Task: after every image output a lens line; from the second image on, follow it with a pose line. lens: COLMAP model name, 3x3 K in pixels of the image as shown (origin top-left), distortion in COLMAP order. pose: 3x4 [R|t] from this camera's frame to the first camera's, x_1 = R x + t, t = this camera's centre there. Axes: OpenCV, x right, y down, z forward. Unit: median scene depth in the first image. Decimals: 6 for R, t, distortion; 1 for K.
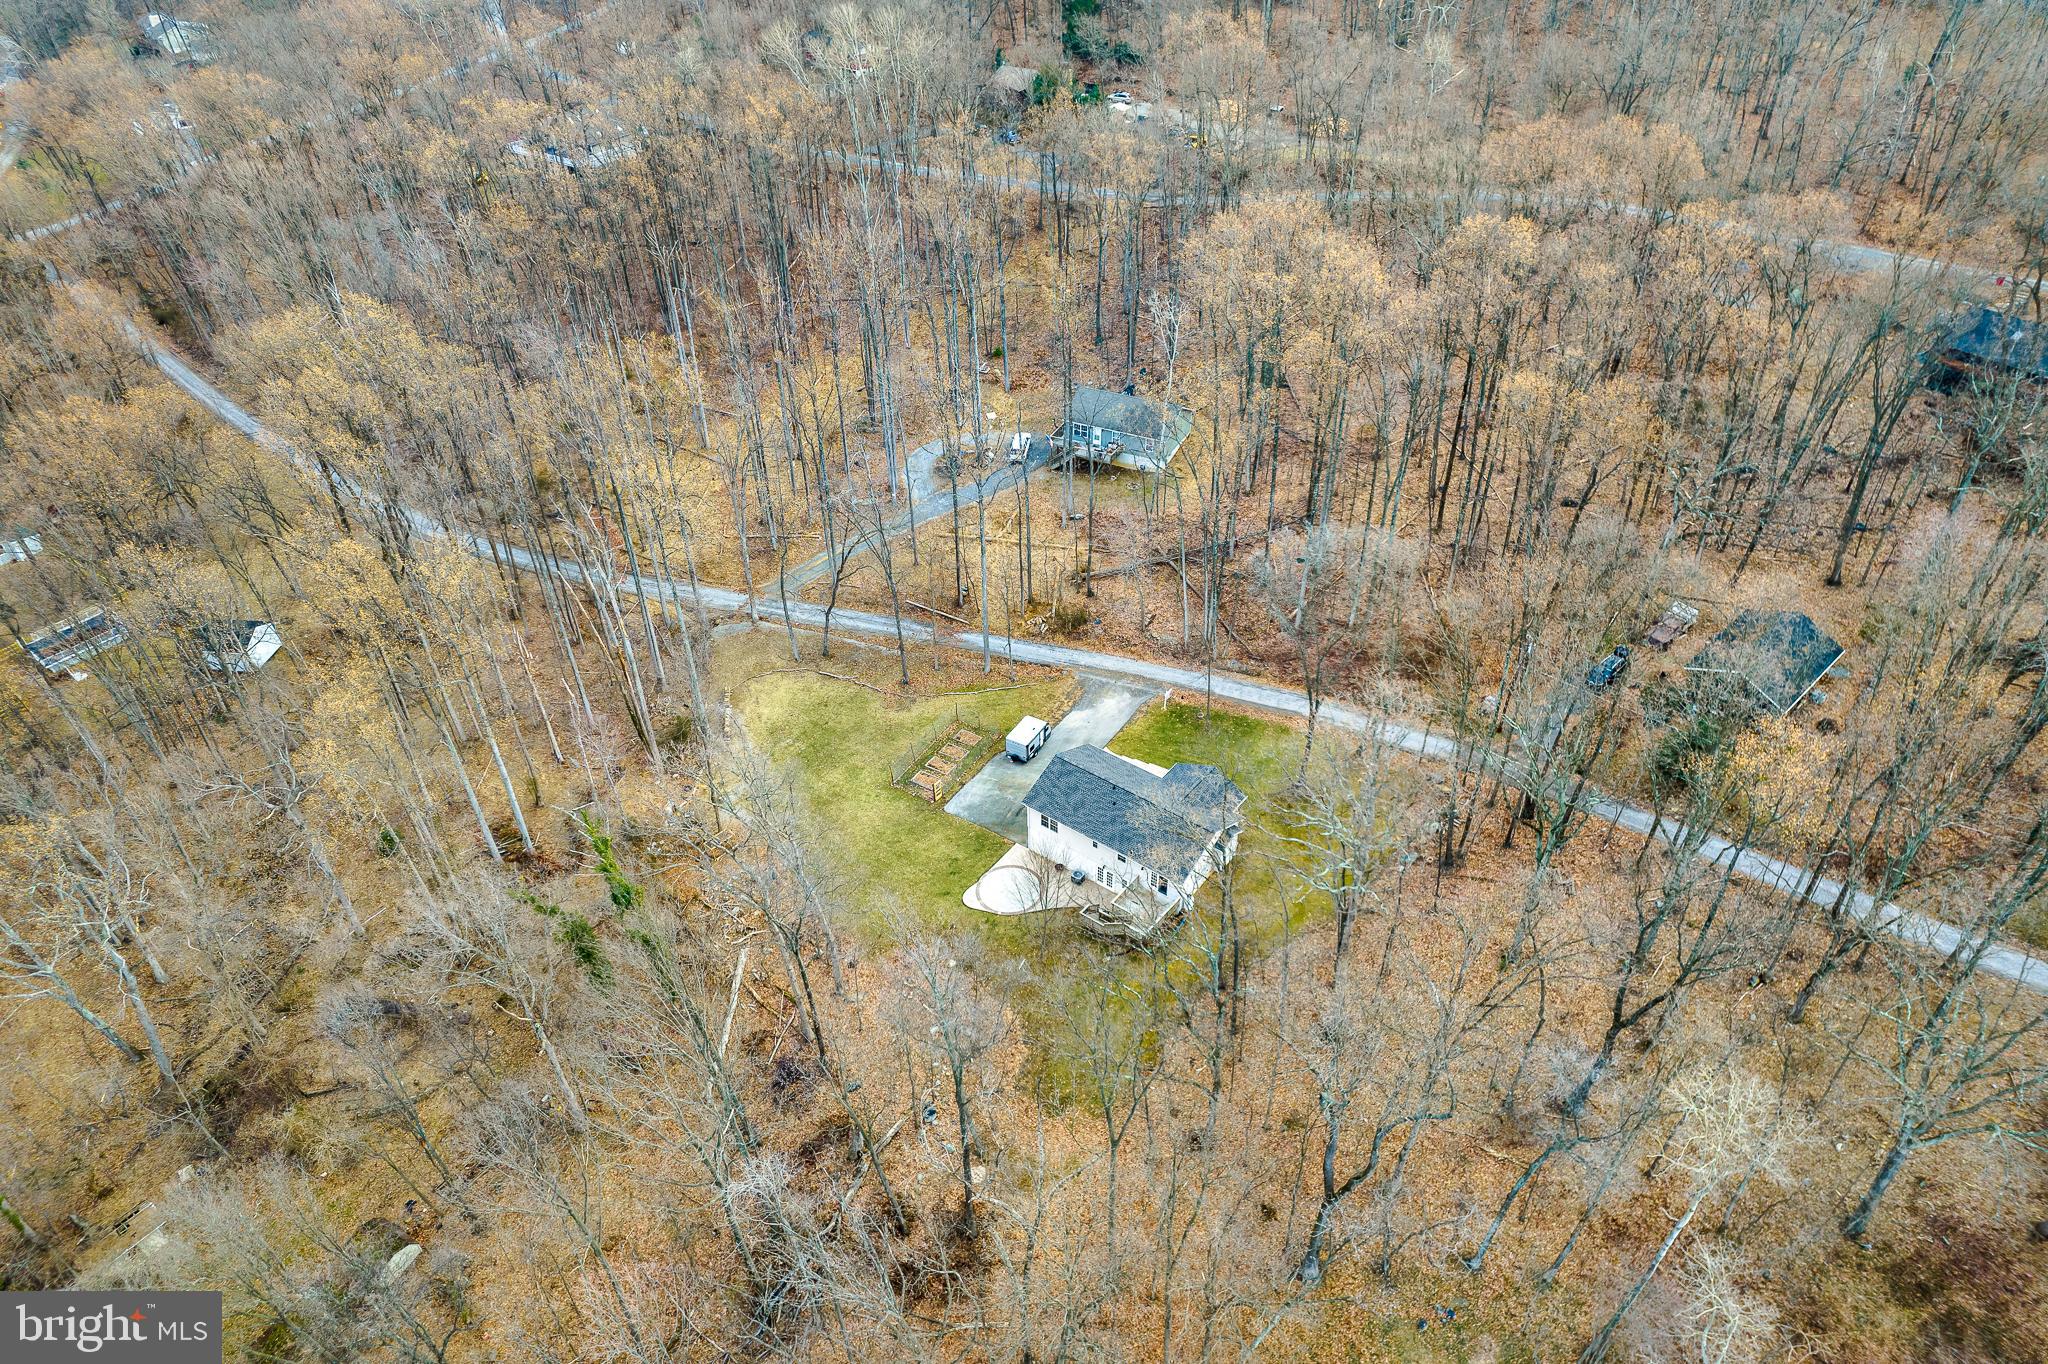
lens RADIAL K [[1307.0, 0, 1038.5], [0, 1307.0, 684.0], [0, 0, 1]] dist [-0.044753, 0.000442]
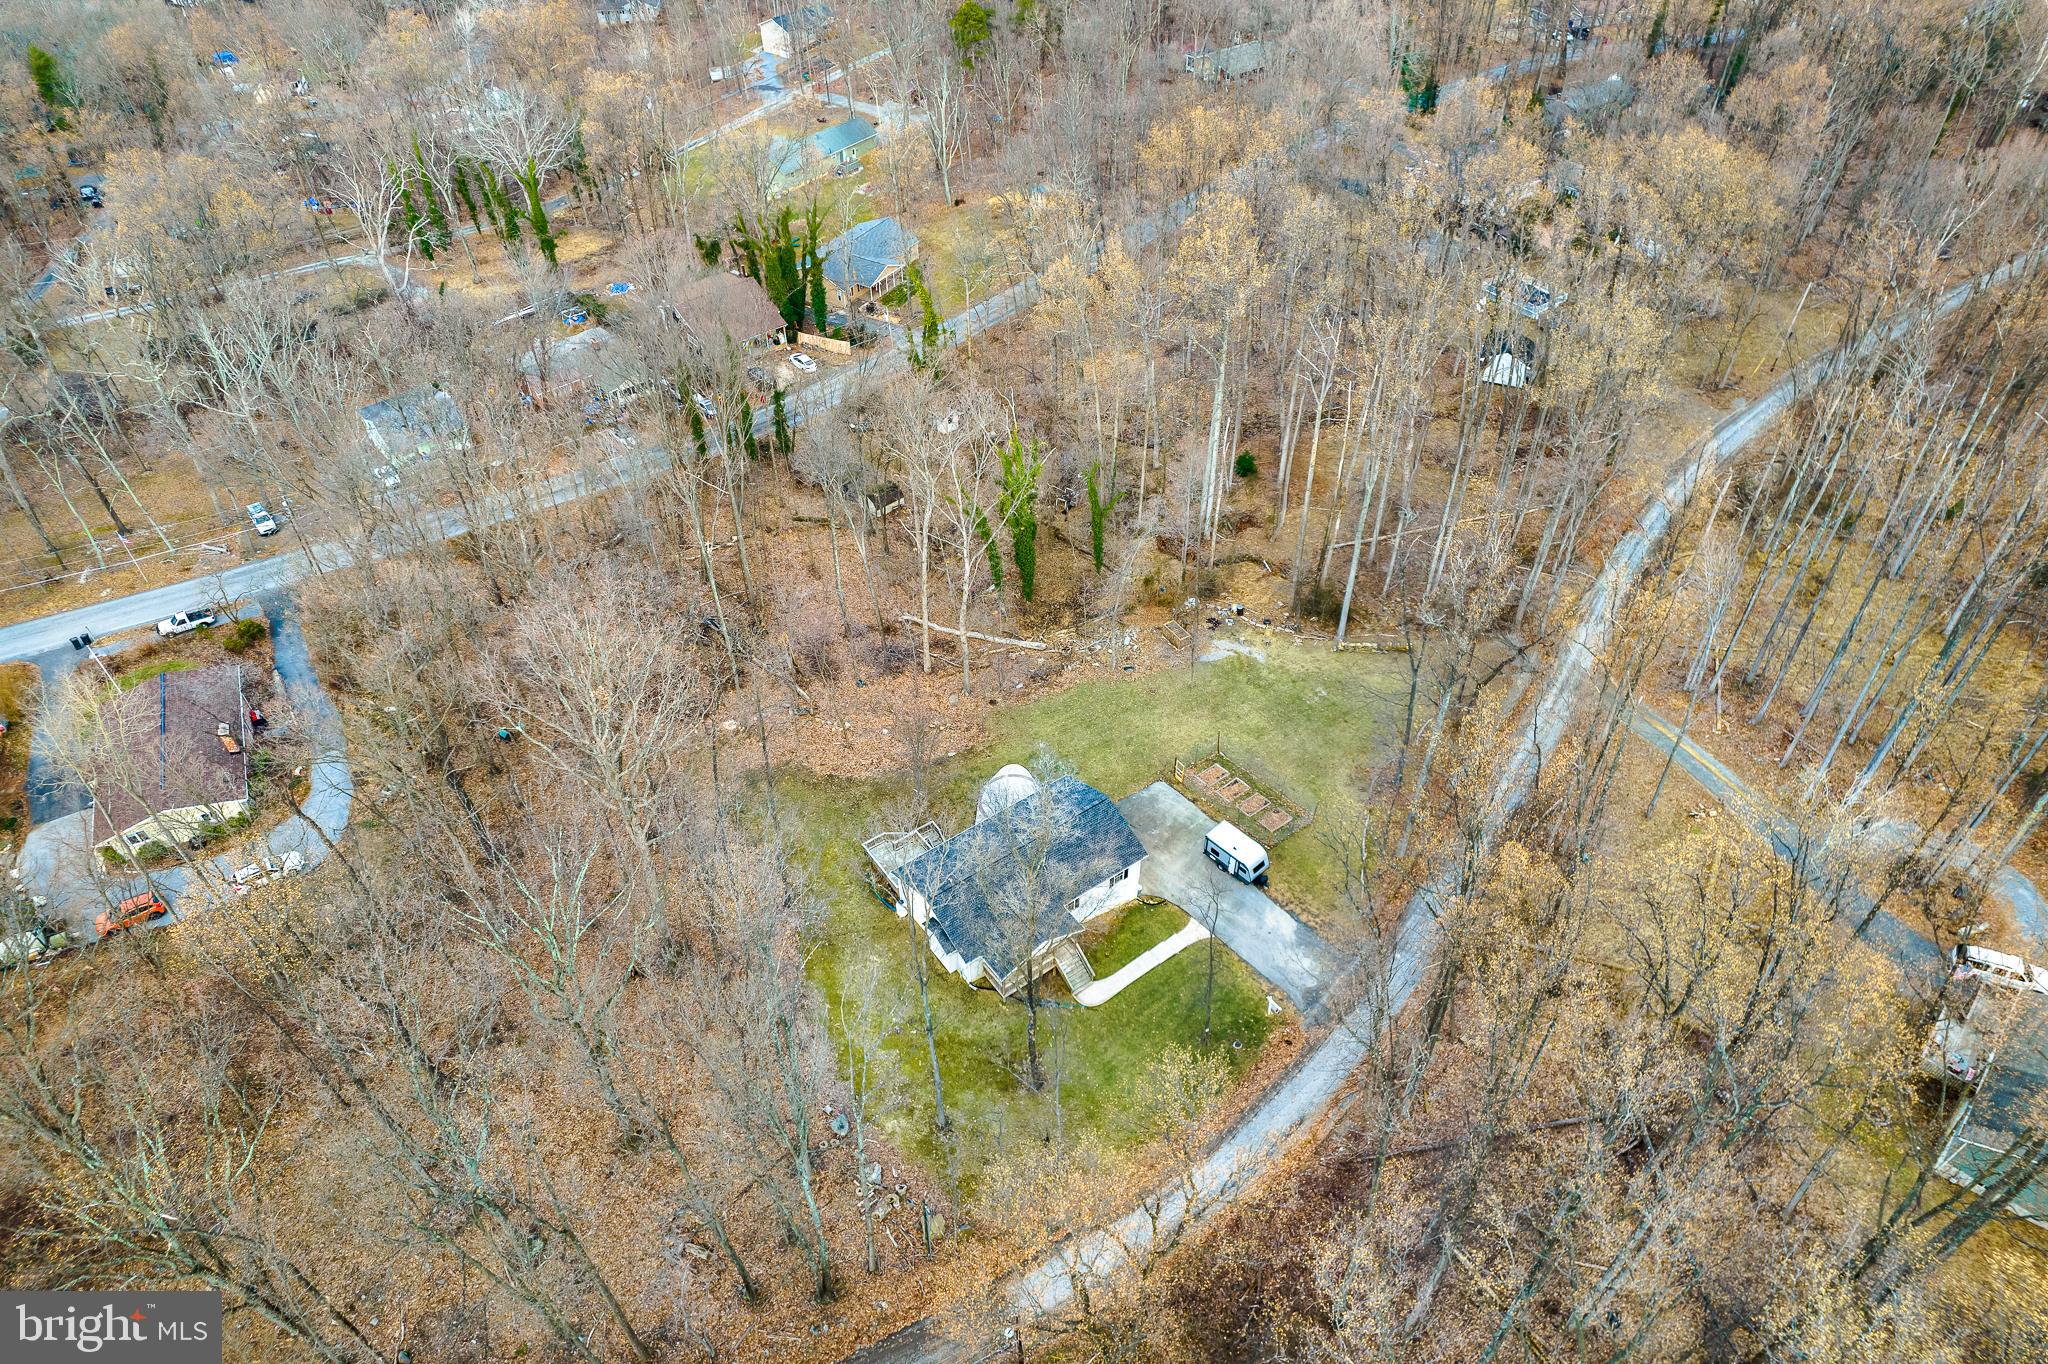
lens RADIAL K [[1307.0, 0, 1034.0], [0, 1307.0, 685.5], [0, 0, 1]] dist [-0.044753, 0.000442]
pose [[-0.284151, 0.668503, -0.687286, 0.513700], [-0.579125, 0.451622, 0.678713, -0.482207], [0.764115, 0.590881, 0.258818, 0.629117]]
